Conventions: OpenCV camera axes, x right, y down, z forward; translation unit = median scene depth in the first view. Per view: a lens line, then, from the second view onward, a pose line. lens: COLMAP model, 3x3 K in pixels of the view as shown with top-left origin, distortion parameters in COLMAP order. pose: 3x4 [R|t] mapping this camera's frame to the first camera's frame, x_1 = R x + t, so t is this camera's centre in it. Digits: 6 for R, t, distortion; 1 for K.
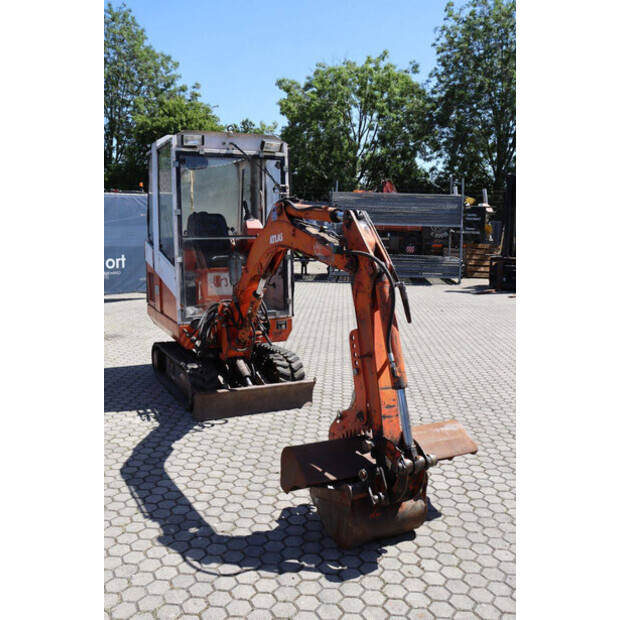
lens RADIAL K [[582.7, 0, 310.0], [0, 582.7, 310.0], [0, 0, 1]] dist [-0.147440, 0.225539]
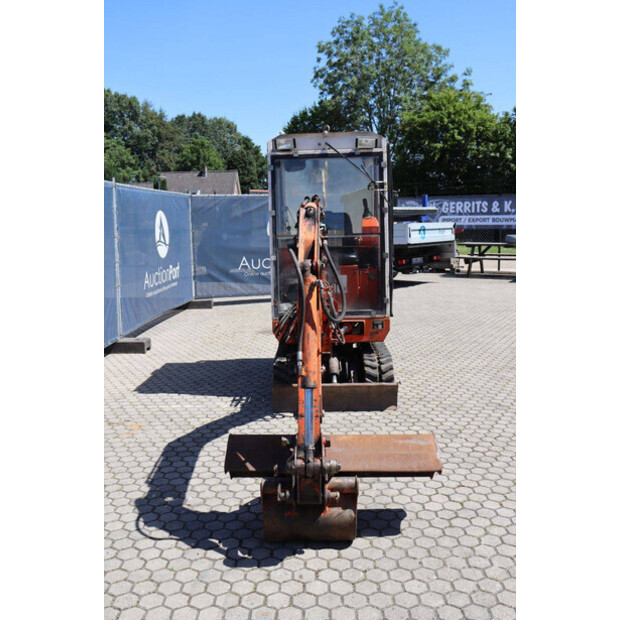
lens RADIAL K [[608.3, 0, 310.0], [0, 608.3, 310.0], [0, 0, 1]] dist [-0.135684, 0.256385]
pose [[0.886433, 0.034313, -0.461584, 0.336112], [-0.034979, 0.999363, 0.007116, -0.002558], [0.461534, 0.009838, 0.887068, 0.046256]]
